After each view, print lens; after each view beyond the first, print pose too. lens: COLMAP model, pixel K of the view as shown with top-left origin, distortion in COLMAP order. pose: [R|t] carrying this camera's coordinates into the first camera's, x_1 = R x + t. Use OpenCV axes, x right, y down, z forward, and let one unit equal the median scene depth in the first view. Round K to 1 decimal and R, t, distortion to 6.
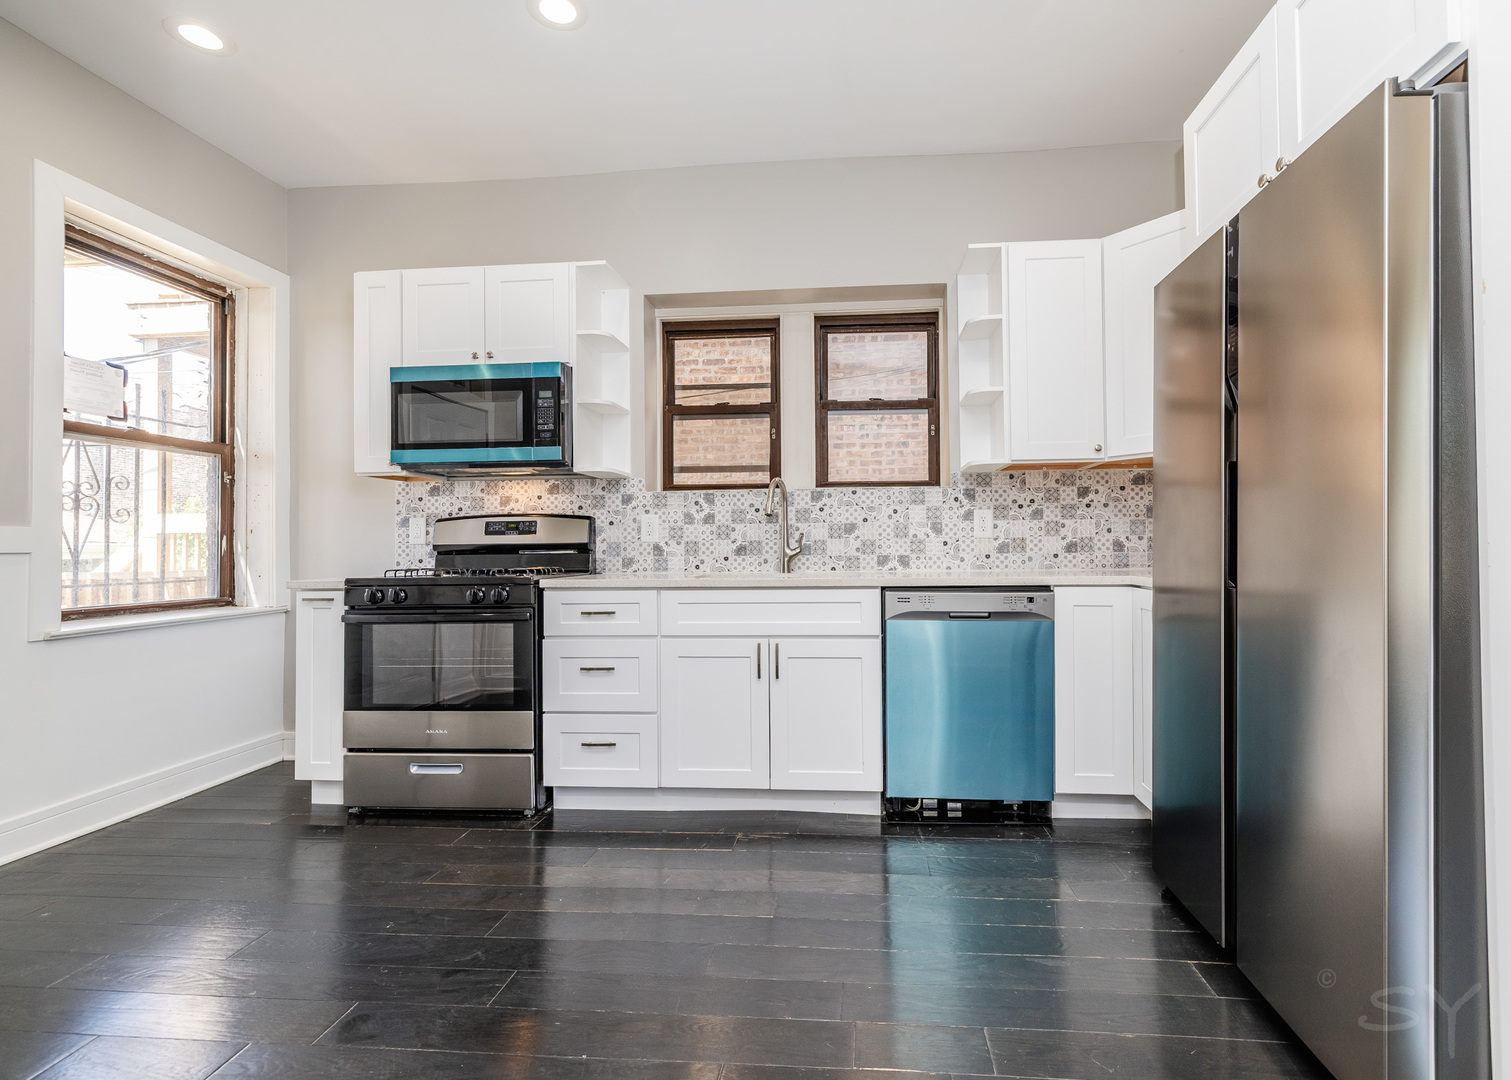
lens RADIAL K [[716.3, 0, 812.0], [0, 716.3, 536.4], [0, 0, 1]] dist [0.000478, 0.001157]
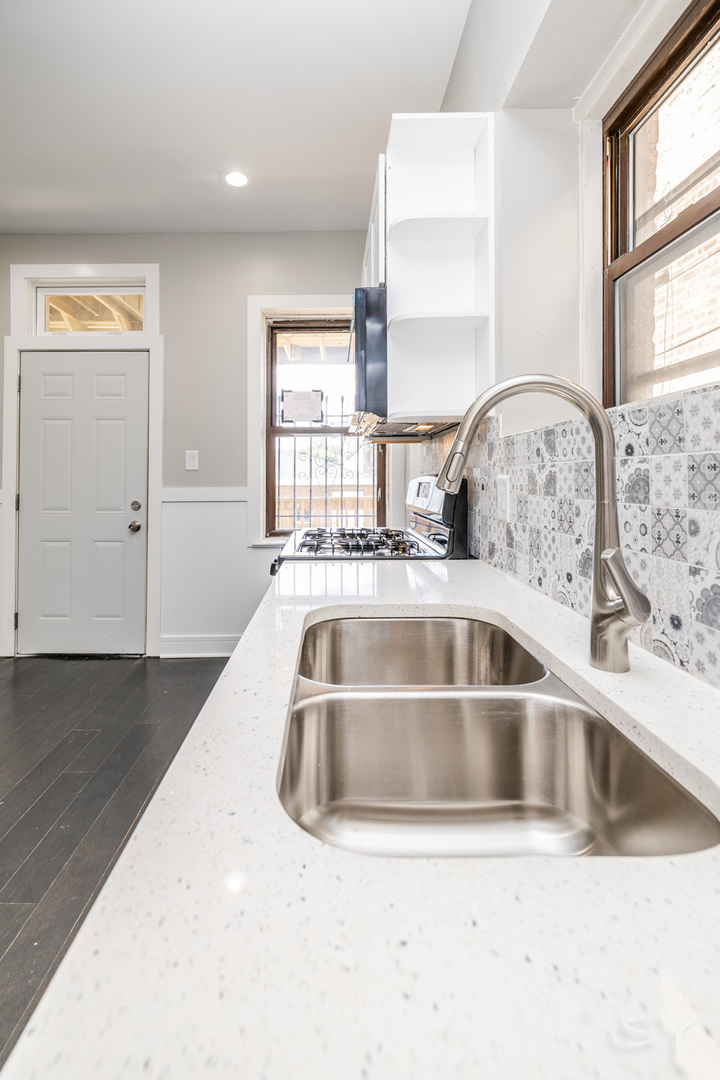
lens RADIAL K [[460.1, 0, 373.2], [0, 460.1, 473.2], [0, 0, 1]] dist [-0.000472, 0.001696]
pose [[0.097450, 0.009599, -0.995194, 0.147039], [0.023937, 0.999642, 0.011985, -0.038972], [0.994953, -0.024990, 0.097185, 0.871080]]
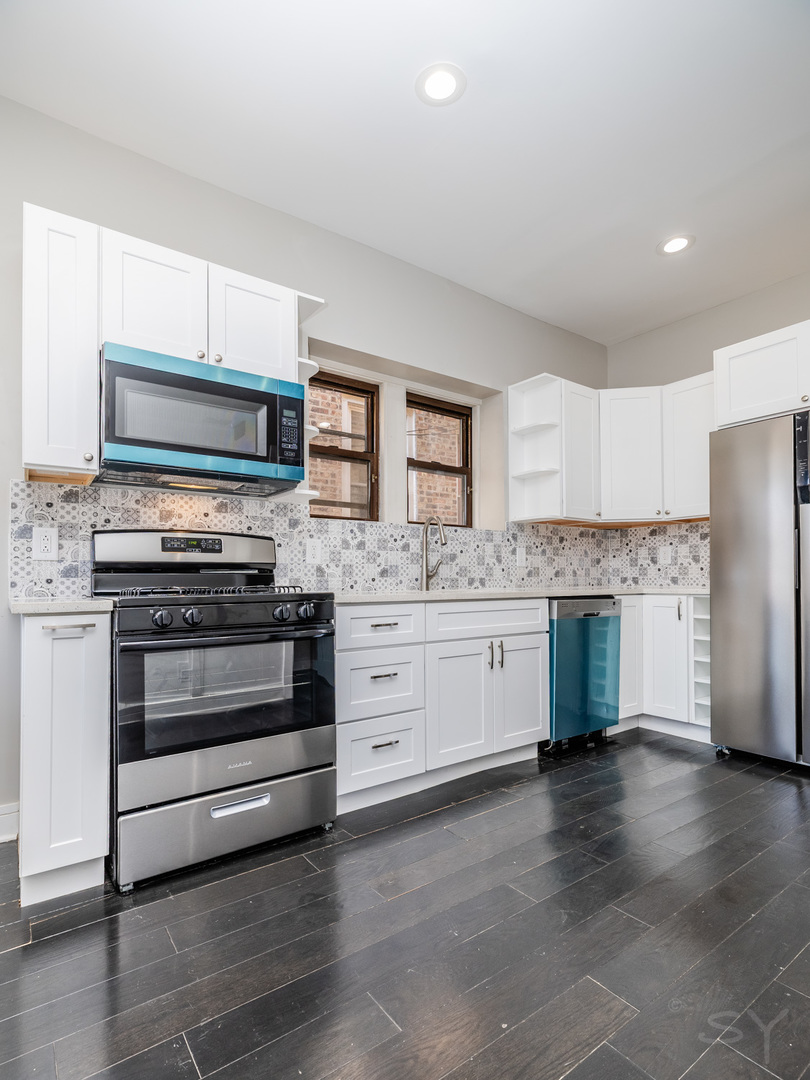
lens RADIAL K [[539.5, 0, 384.1], [0, 539.5, 573.8], [0, 0, 1]] dist [0.003795, -0.000721]
pose [[0.769624, 0.014053, 0.638342, -0.686277], [-0.010877, 0.999901, -0.008899, 0.029584], [-0.638404, -0.000094, 0.769701, 0.305199]]
